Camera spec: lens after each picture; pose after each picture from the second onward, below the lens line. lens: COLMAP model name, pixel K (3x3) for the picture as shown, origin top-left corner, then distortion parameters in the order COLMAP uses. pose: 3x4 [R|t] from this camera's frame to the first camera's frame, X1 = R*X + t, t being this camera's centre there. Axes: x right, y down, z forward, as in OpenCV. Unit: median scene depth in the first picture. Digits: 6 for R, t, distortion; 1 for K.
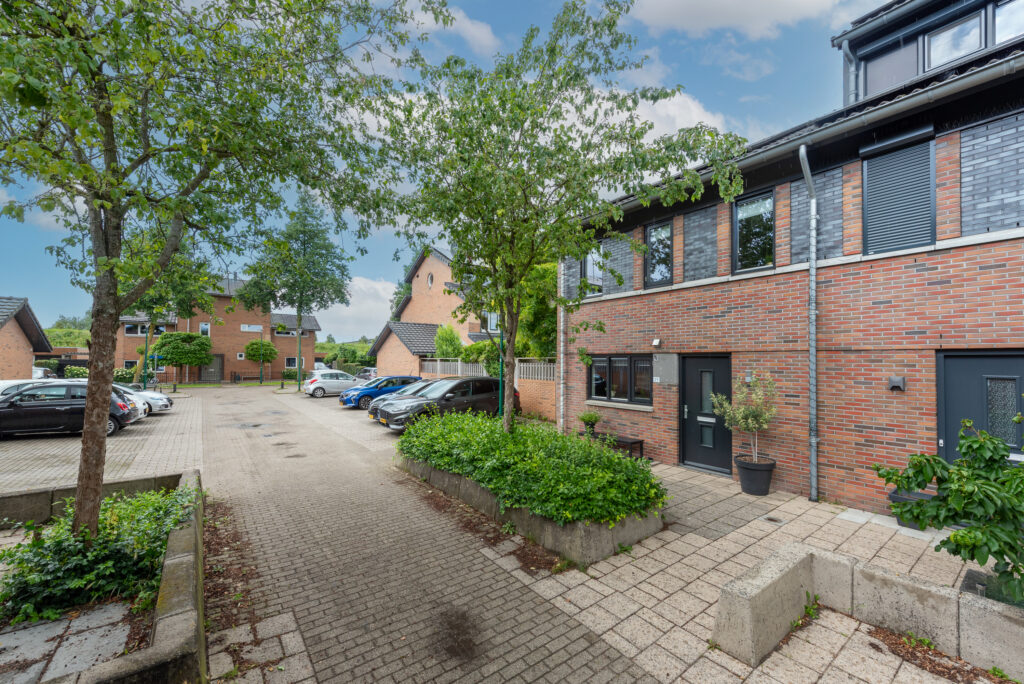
lens RADIAL K [[413.4, 0, 511.2], [0, 413.4, 350.2], [0, 0, 1]] dist [0.000112, -0.000002]
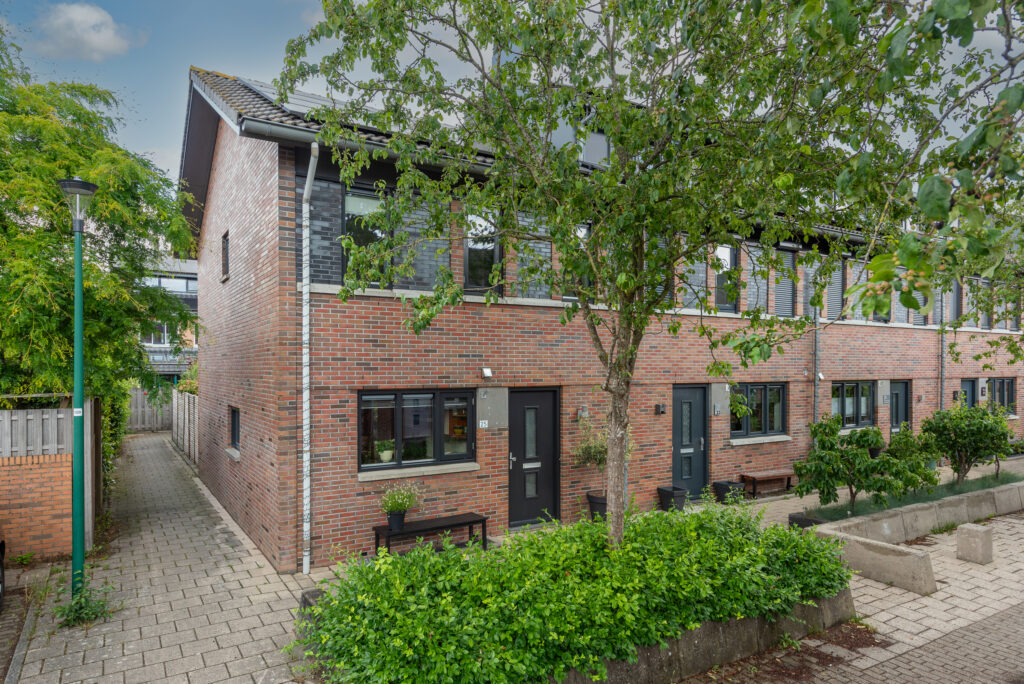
lens RADIAL K [[601.3, 0, 510.9], [0, 601.3, 352.1], [0, 0, 1]] dist [0.002383, 0.000875]
pose [[0.105541, 0.019647, 0.994221, -0.751123], [-0.027242, 0.999487, -0.016860, -0.041448], [-0.994042, -0.025305, 0.106022, 0.911704]]
